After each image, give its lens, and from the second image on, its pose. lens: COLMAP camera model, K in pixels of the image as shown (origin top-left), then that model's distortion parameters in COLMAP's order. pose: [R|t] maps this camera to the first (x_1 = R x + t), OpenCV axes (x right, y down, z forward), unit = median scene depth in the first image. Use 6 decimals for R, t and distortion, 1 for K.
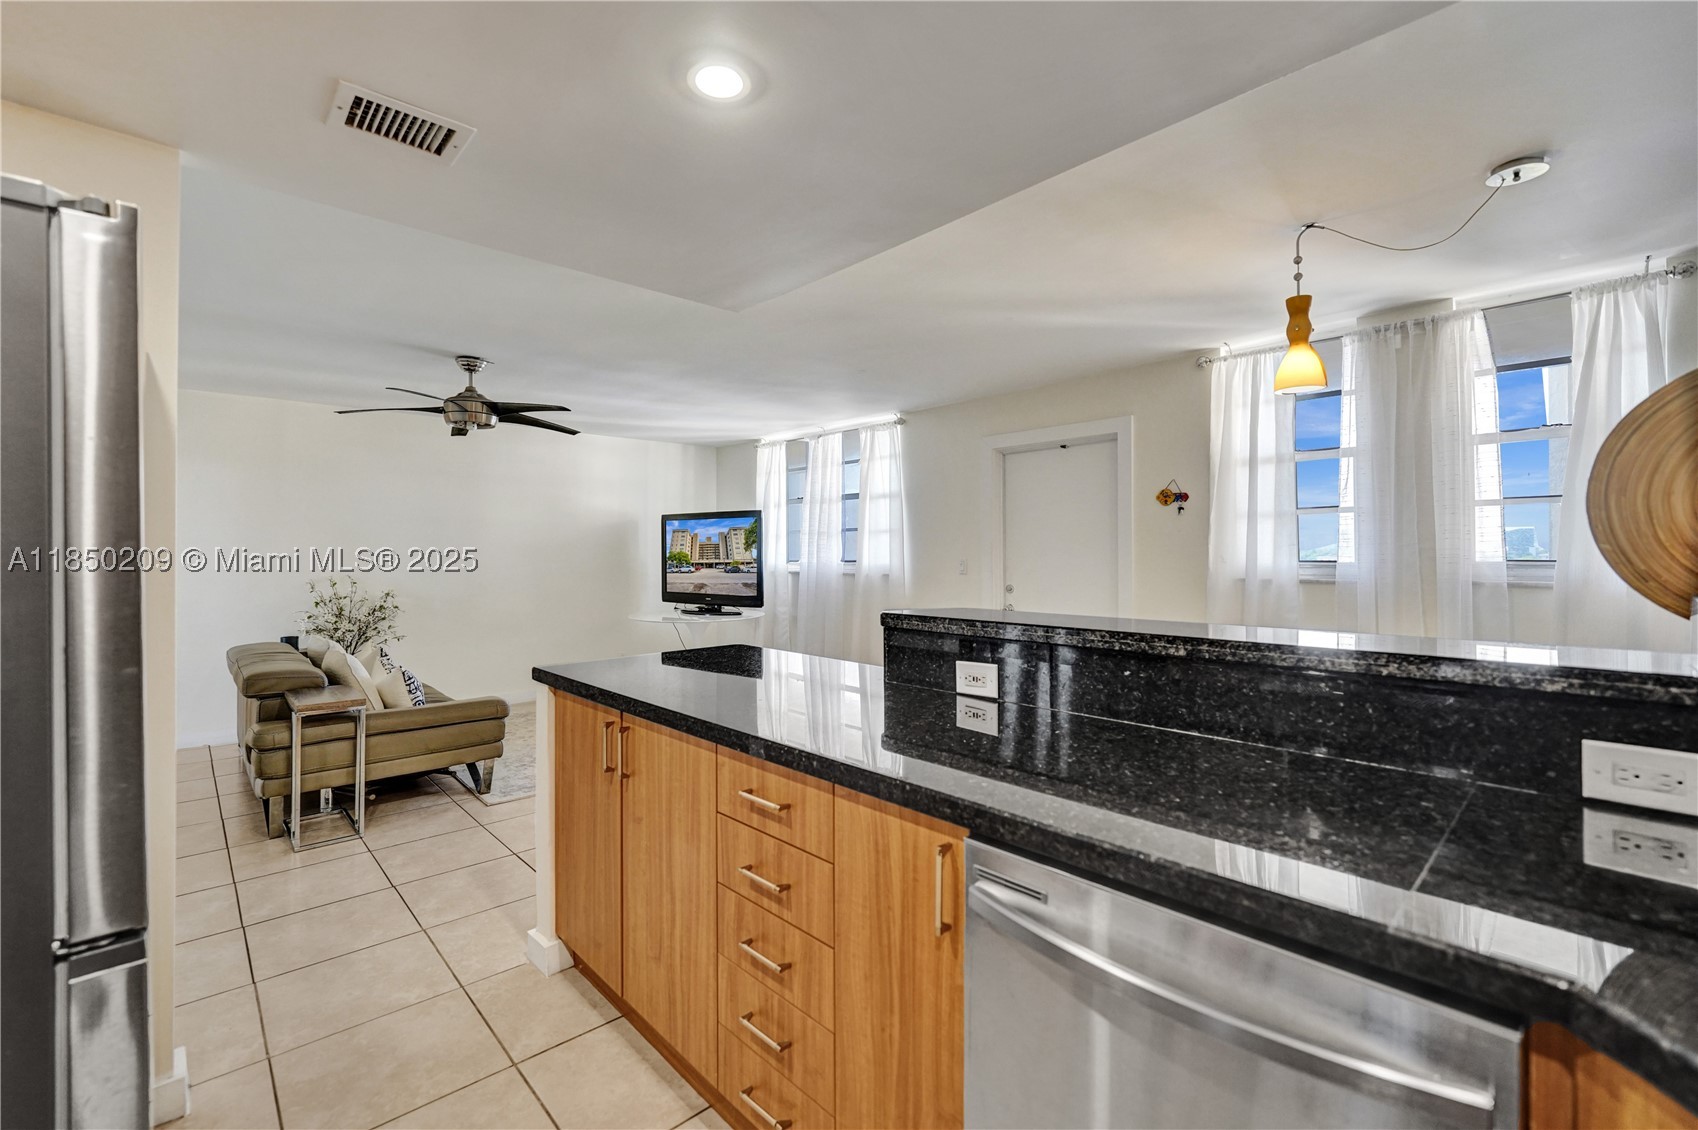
lens RADIAL K [[726.8, 0, 843.9], [0, 726.8, 545.6], [0, 0, 1]] dist [-0.015054, 0.003264]
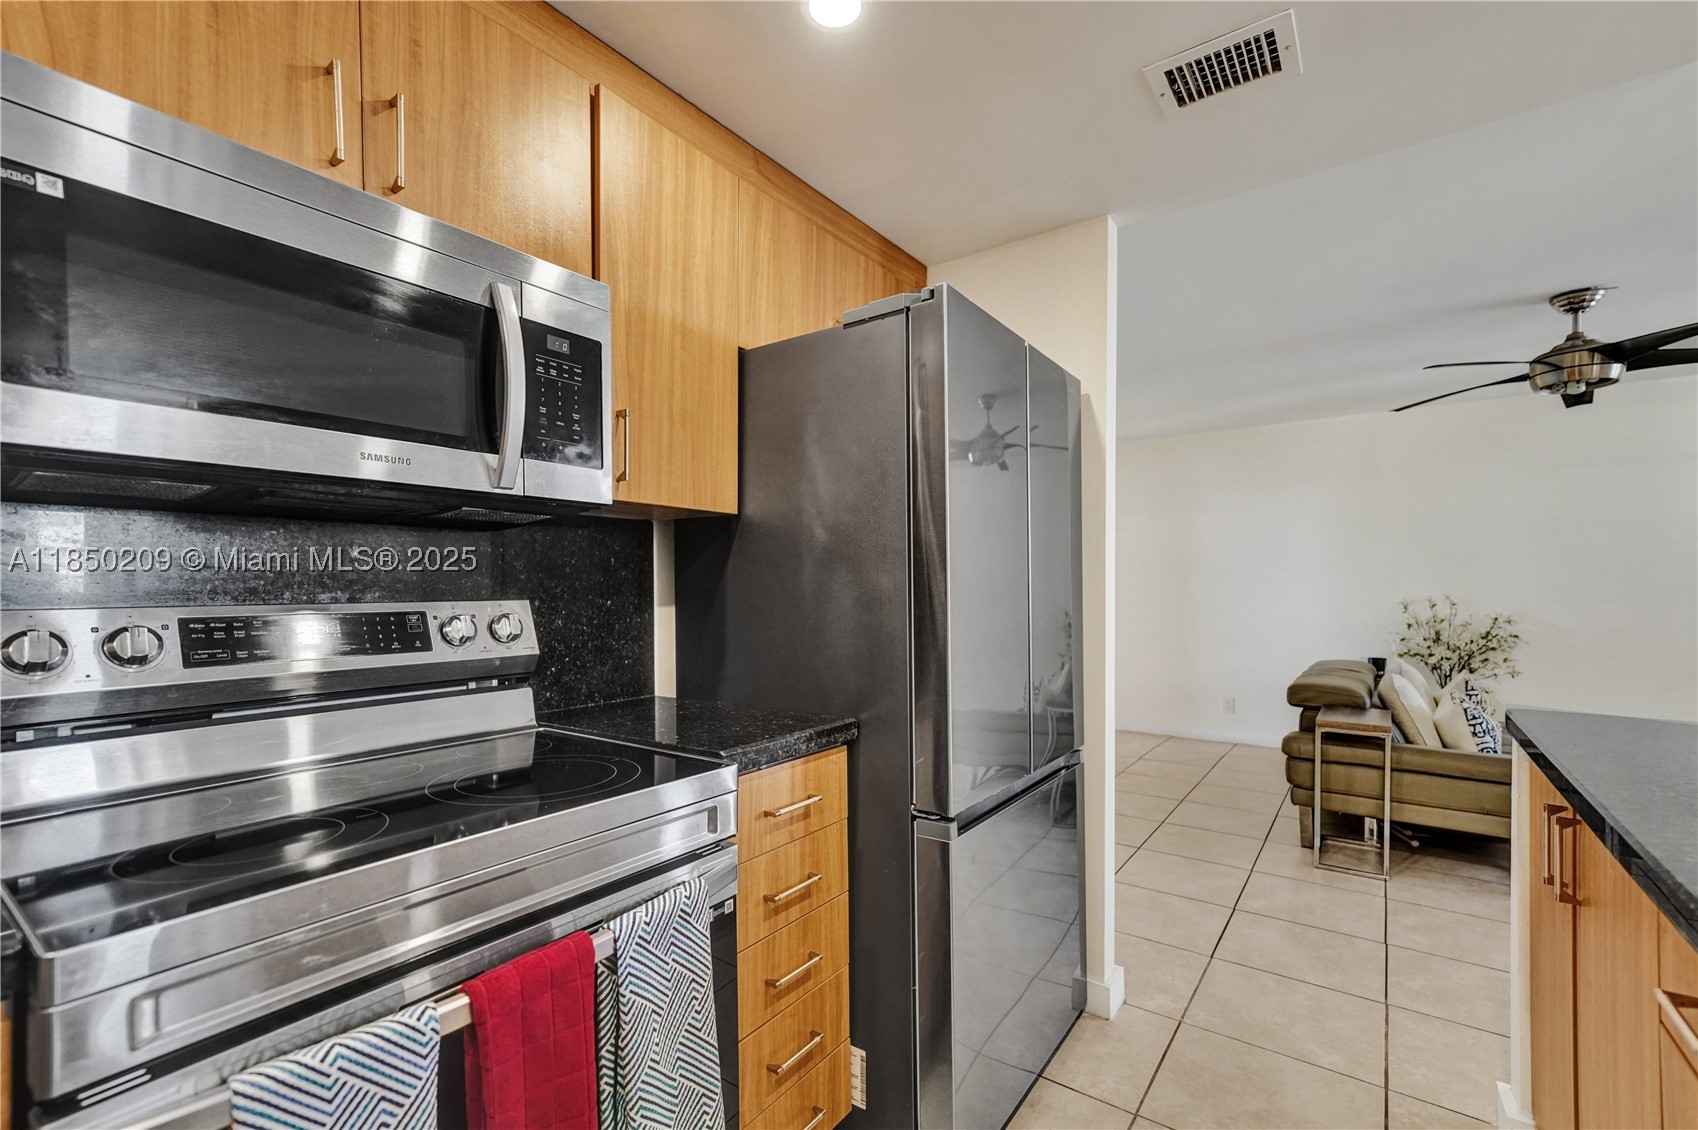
lens RADIAL K [[726.8, 0, 816.2], [0, 726.8, 601.4], [0, 0, 1]] dist [-0.015054, 0.003264]
pose [[0.155573, 0.022663, -0.987564, 0.079923], [0.014594, 0.999575, 0.025237, 0.019760], [0.987717, -0.018339, 0.155176, 0.134217]]
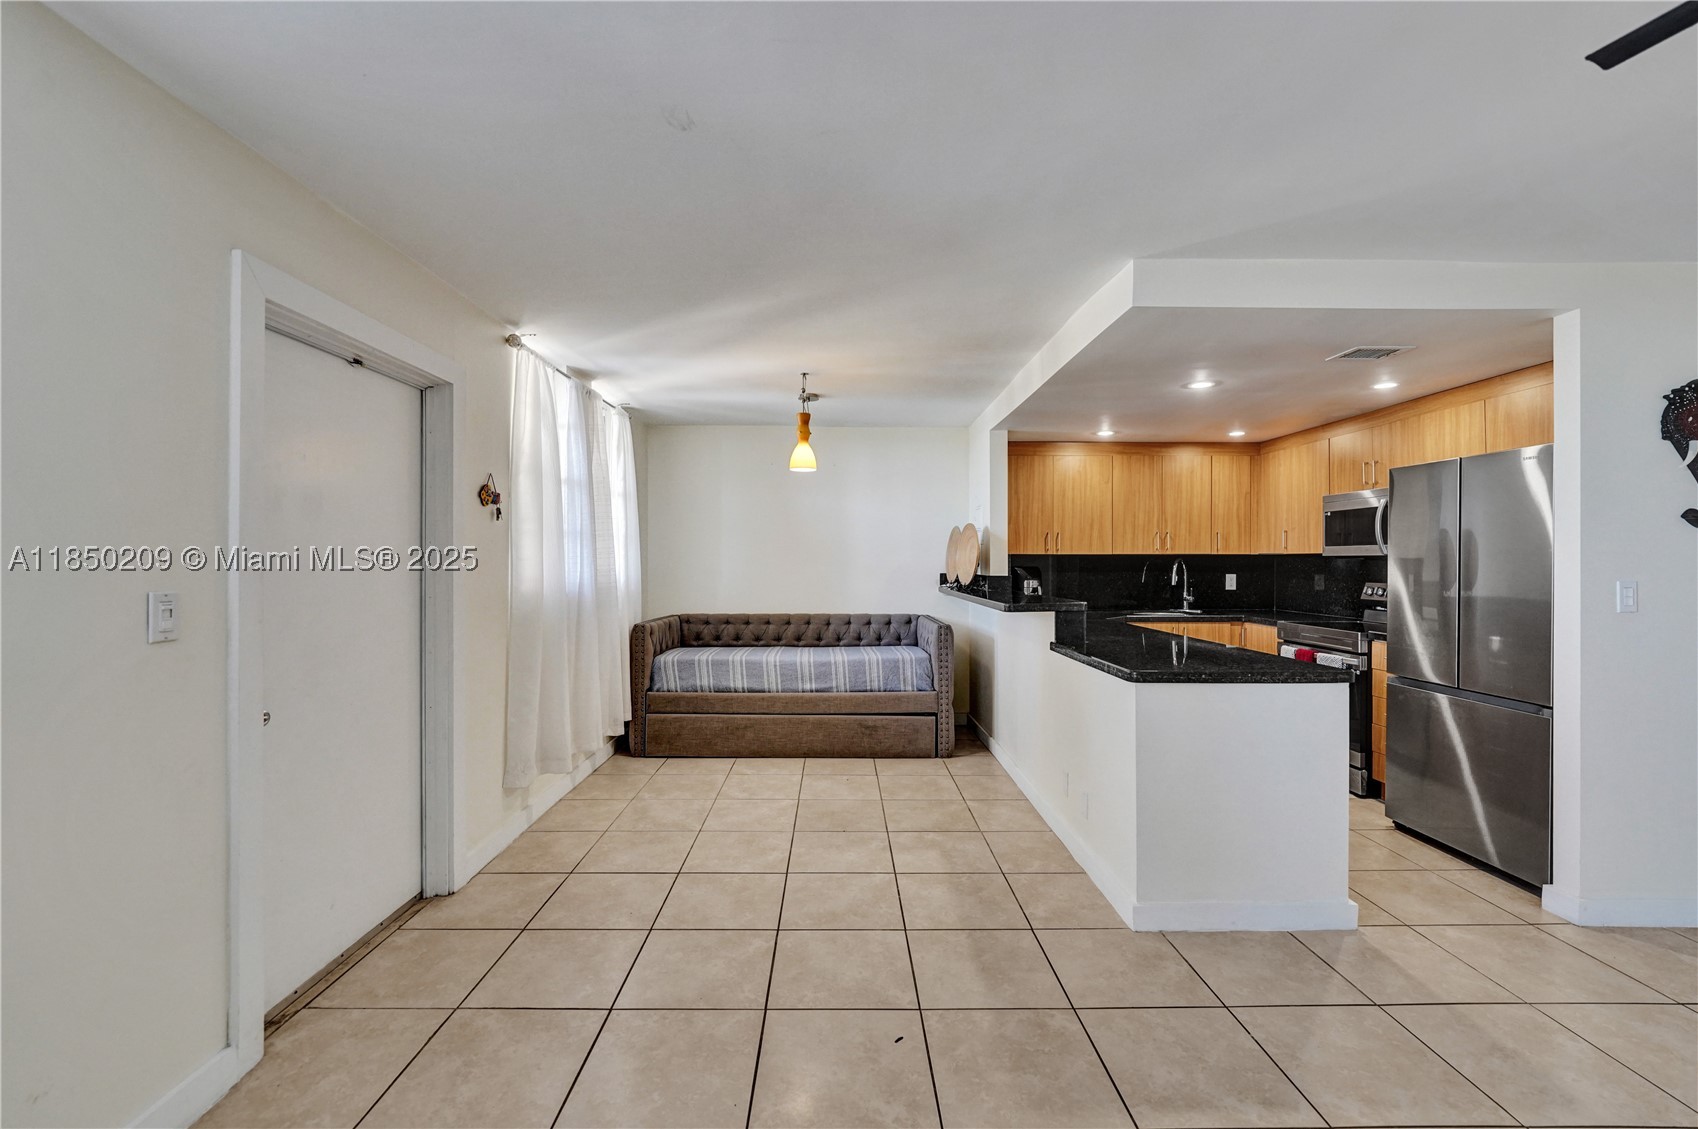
lens RADIAL K [[726.8, 0, 832.6], [0, 726.8, 554.9], [0, 0, 1]] dist [-0.015054, 0.003264]
pose [[-0.741372, 0.006680, 0.671061, -0.332921], [-0.006483, 0.999833, -0.017114, 0.005990], [-0.671063, -0.017038, -0.741205, 1.347337]]
